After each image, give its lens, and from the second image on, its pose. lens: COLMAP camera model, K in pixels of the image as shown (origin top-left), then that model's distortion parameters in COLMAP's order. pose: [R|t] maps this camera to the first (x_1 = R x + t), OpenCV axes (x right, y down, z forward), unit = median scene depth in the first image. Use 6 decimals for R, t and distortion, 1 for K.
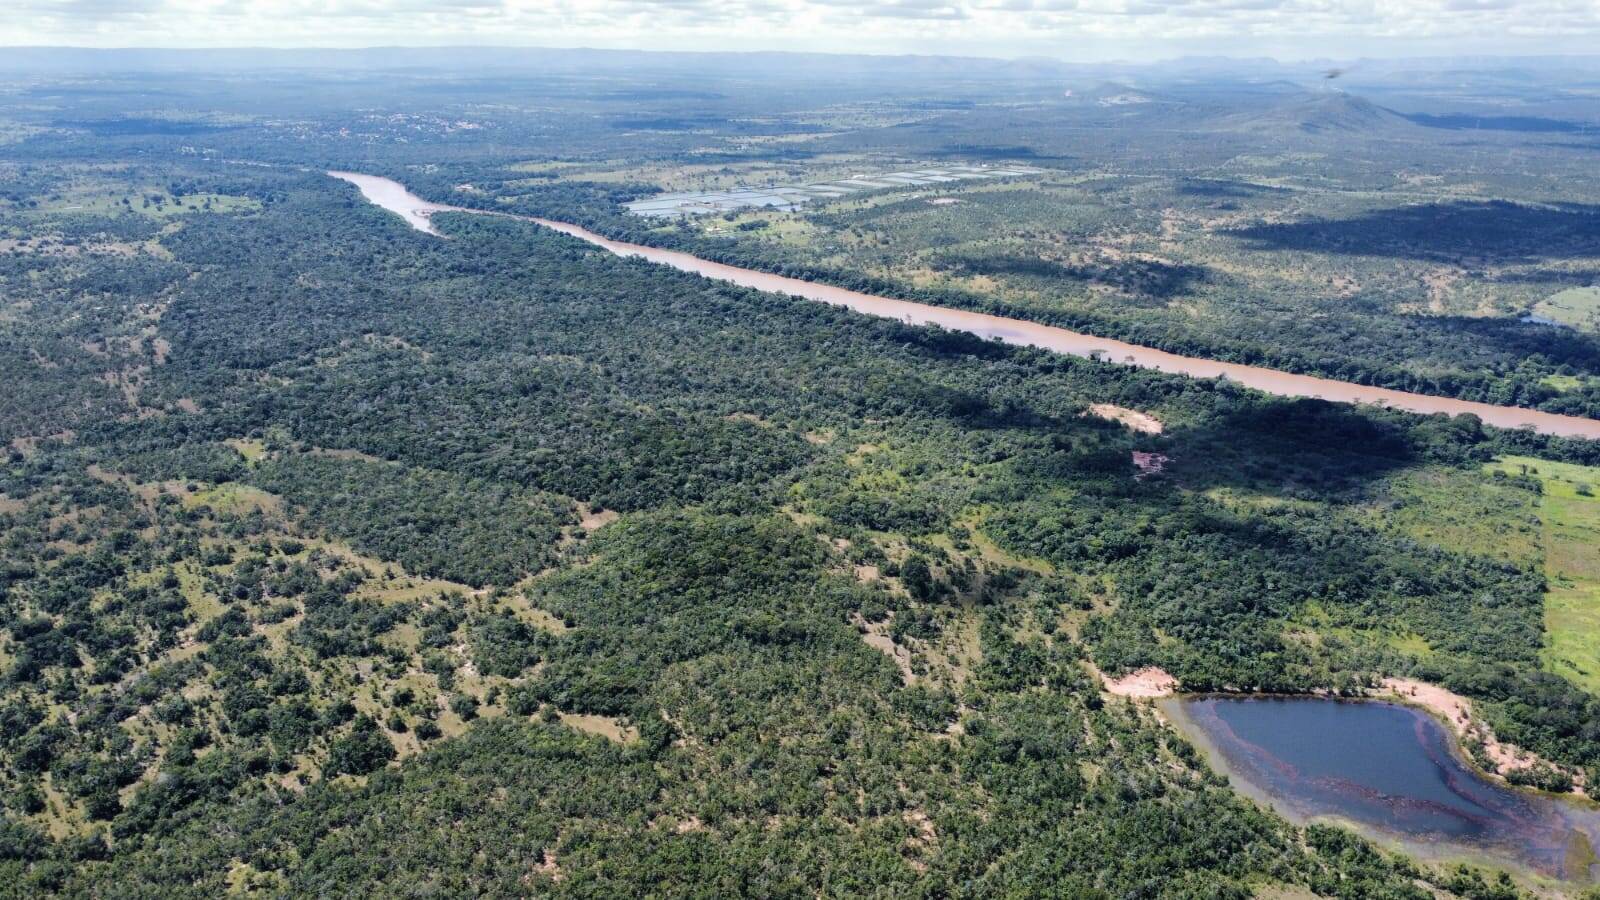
lens RADIAL K [[1200.7, 0, 804.8], [0, 1200.7, 451.9], [0, 0, 1]] dist [0.001219, -0.004326]
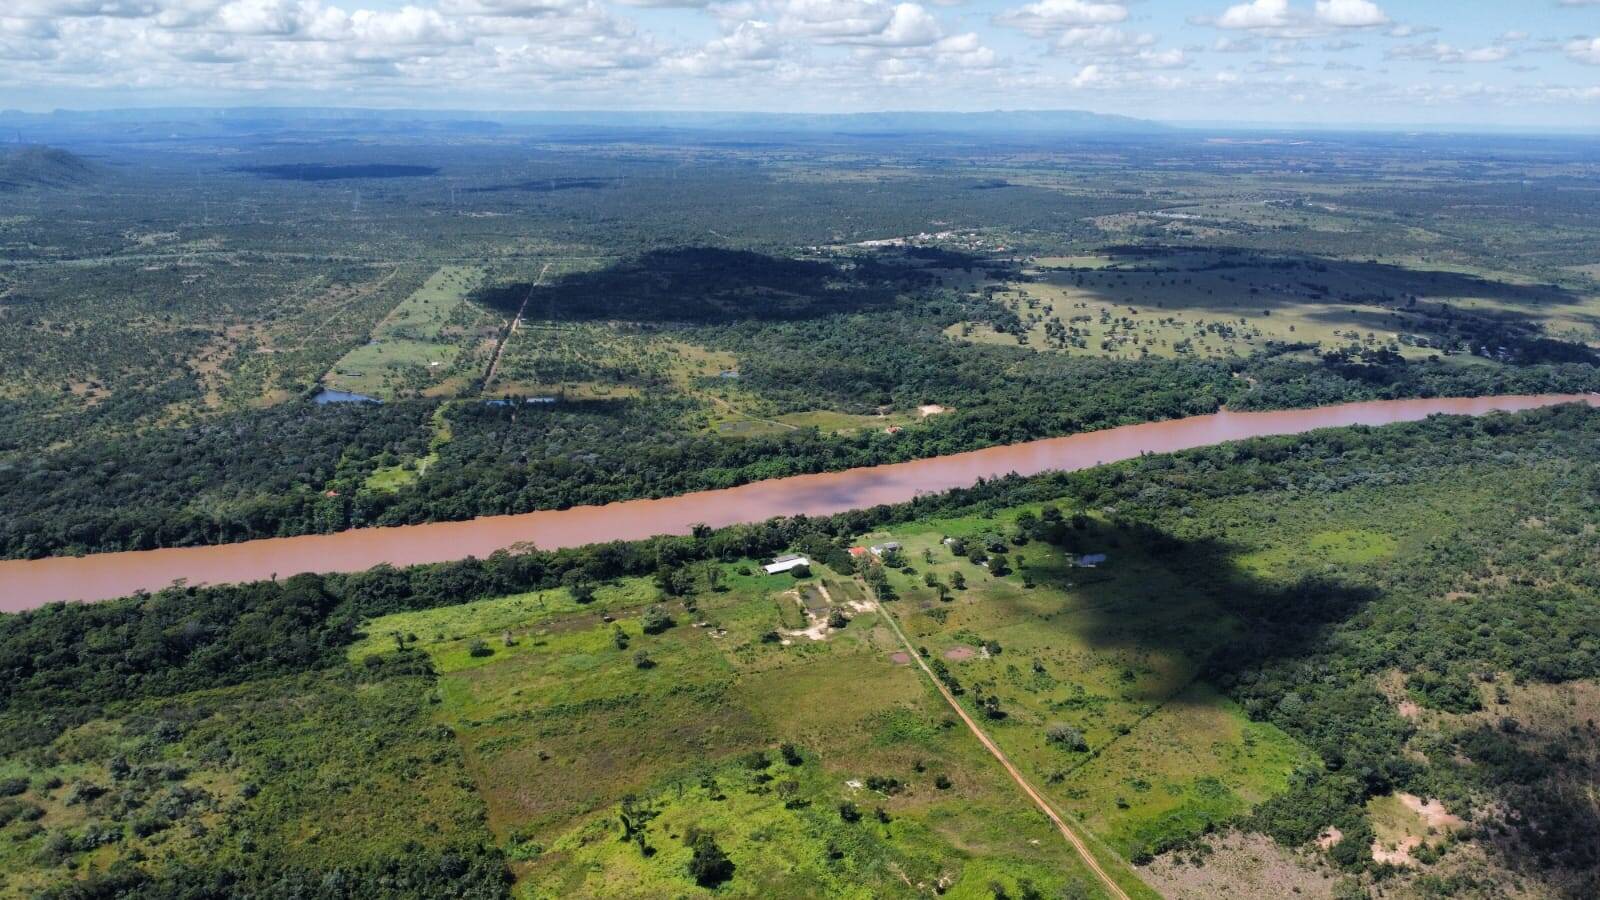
lens RADIAL K [[1200.7, 0, 804.5], [0, 1200.7, 457.0], [0, 0, 1]] dist [0.001219, -0.004326]
pose [[0.579355, -0.233727, 0.780846, 0.165357], [0.261274, 0.960705, 0.093709, -0.078328], [-0.772065, 0.149723, 0.617656, 0.285940]]
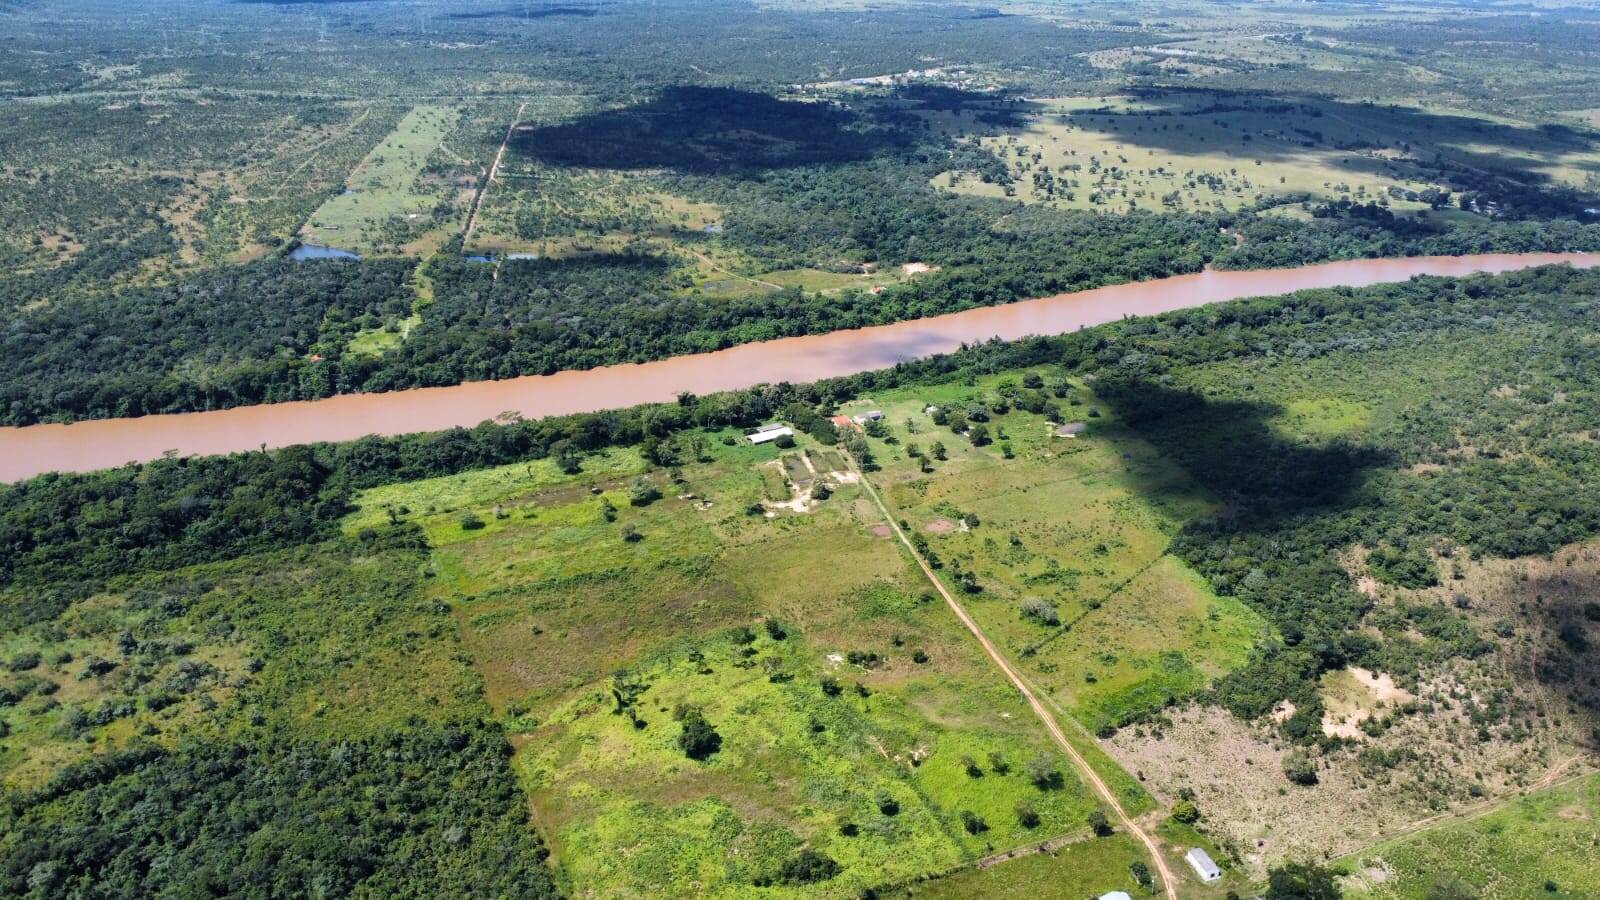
lens RADIAL K [[1200.7, 0, 804.4], [0, 1200.7, 456.8], [0, 0, 1]] dist [0.001219, -0.004326]
pose [[0.570006, -0.335710, 0.749928, 0.165247], [0.256178, 0.939837, 0.226008, -0.098357], [-0.780683, 0.063289, 0.621714, 0.279216]]
